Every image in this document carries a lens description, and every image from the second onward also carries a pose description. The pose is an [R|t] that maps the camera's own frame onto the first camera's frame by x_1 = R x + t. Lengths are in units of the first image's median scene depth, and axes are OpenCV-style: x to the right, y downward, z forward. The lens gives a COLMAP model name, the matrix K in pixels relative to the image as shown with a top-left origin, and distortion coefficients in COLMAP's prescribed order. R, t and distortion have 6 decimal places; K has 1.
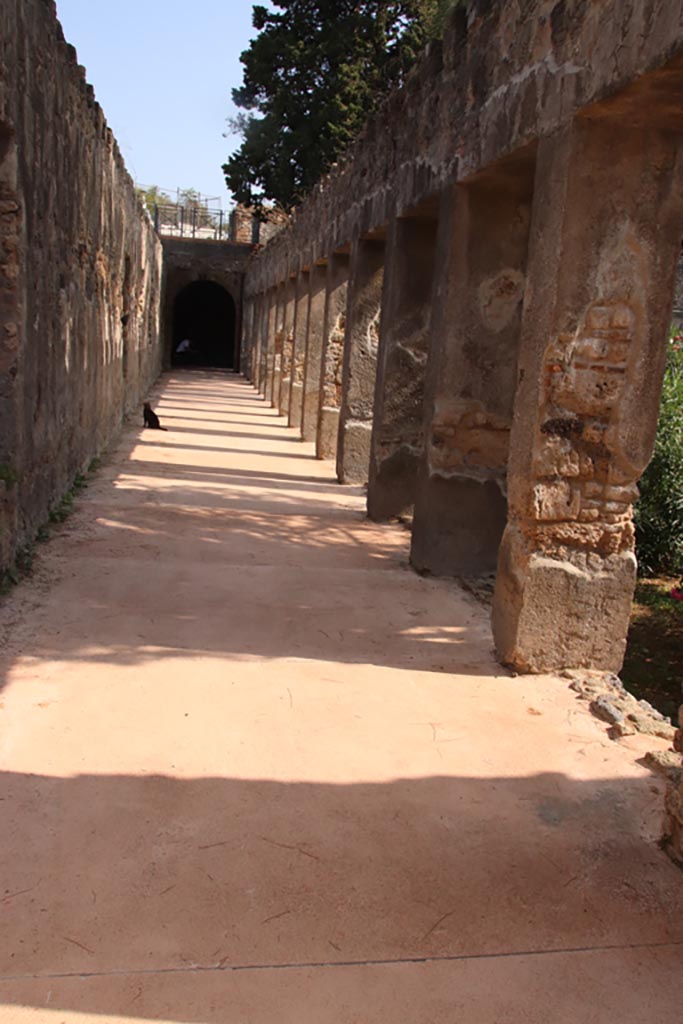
lens RADIAL K [[871.4, 0, 341.5], [0, 871.4, 512.0], [0, 0, 1]] dist [-0.163224, 0.199767]
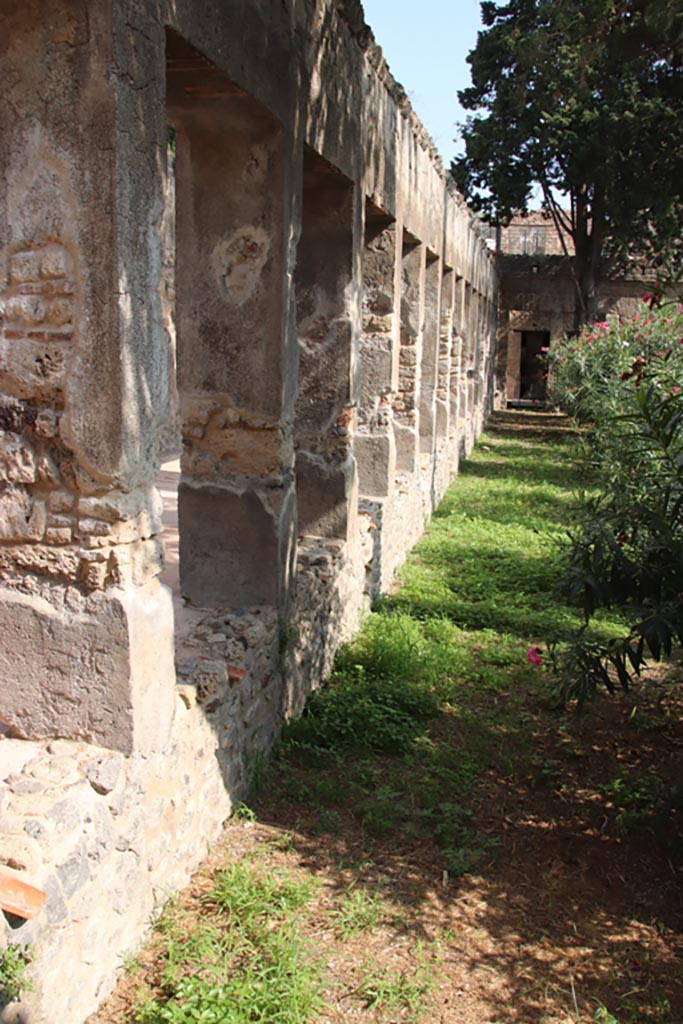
lens RADIAL K [[871.4, 0, 341.5], [0, 871.4, 512.0], [0, 0, 1]] dist [-0.163224, 0.199767]
pose [[0.926444, 0.024814, -0.375613, 0.781586], [-0.031968, 0.999407, -0.012825, -0.014912], [0.375072, 0.023889, 0.926688, 0.404465]]
